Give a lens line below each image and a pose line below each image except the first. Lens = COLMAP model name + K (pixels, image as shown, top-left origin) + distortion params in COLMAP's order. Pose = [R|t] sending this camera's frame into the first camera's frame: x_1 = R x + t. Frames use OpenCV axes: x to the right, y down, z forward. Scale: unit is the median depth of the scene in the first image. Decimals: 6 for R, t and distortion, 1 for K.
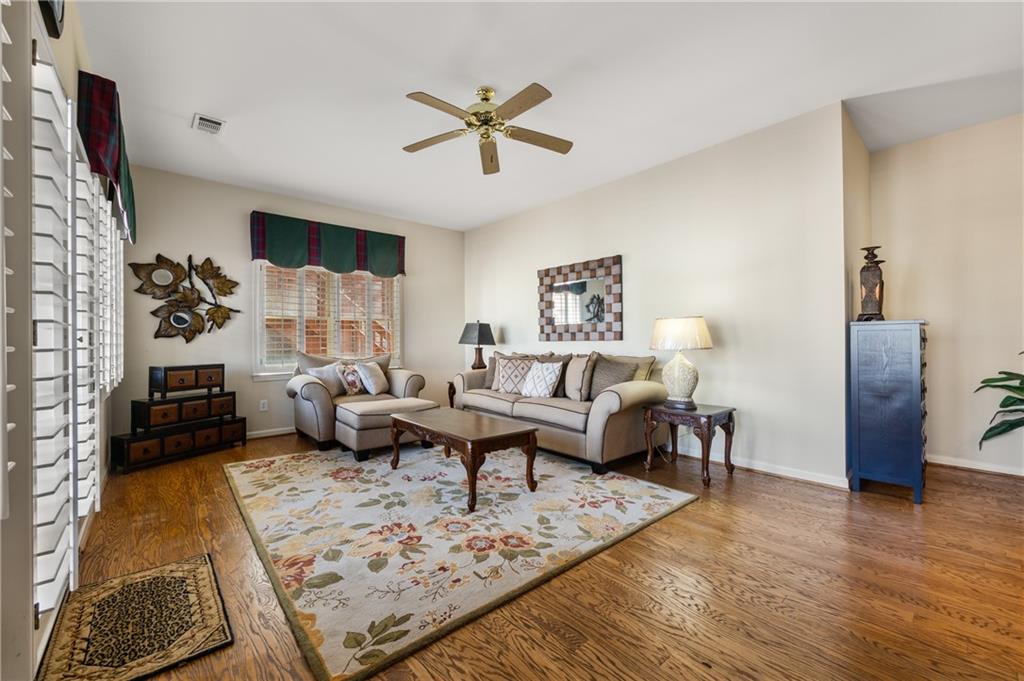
lens RADIAL K [[419.3, 0, 506.7], [0, 419.3, 340.2], [0, 0, 1]] dist [-0.009610, -0.000966]
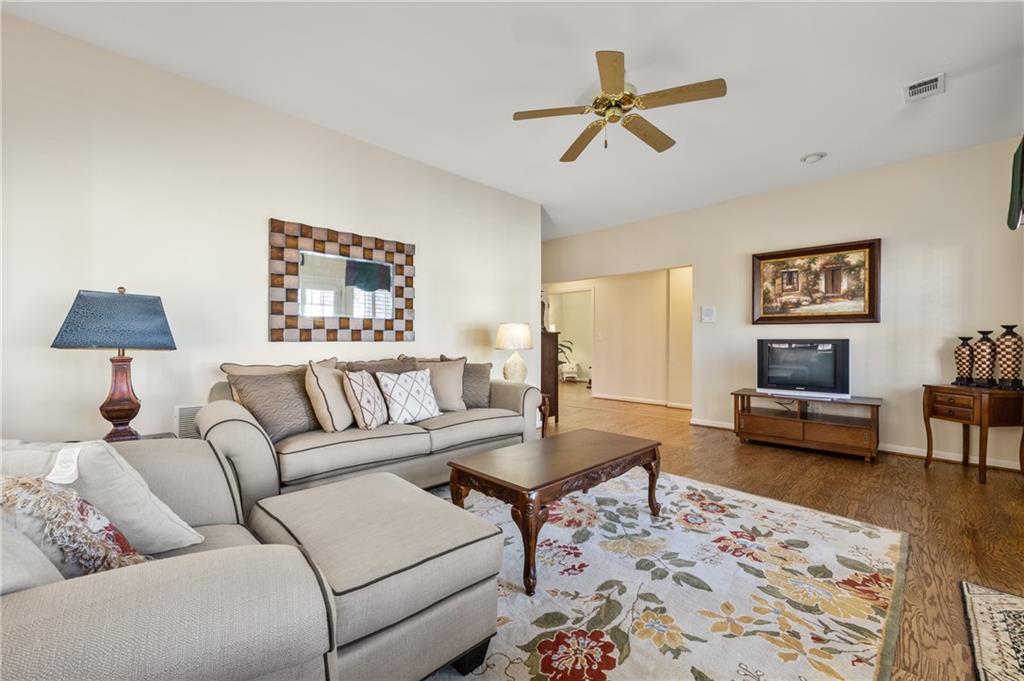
lens RADIAL K [[419.3, 0, 510.1], [0, 419.3, 339.5], [0, 0, 1]] dist [-0.009610, -0.000966]
pose [[-0.088733, 0.008729, 0.996017, -0.996111], [-0.003159, 0.999954, -0.009045, 0.007403], [-0.996050, -0.003949, -0.088701, 1.378460]]
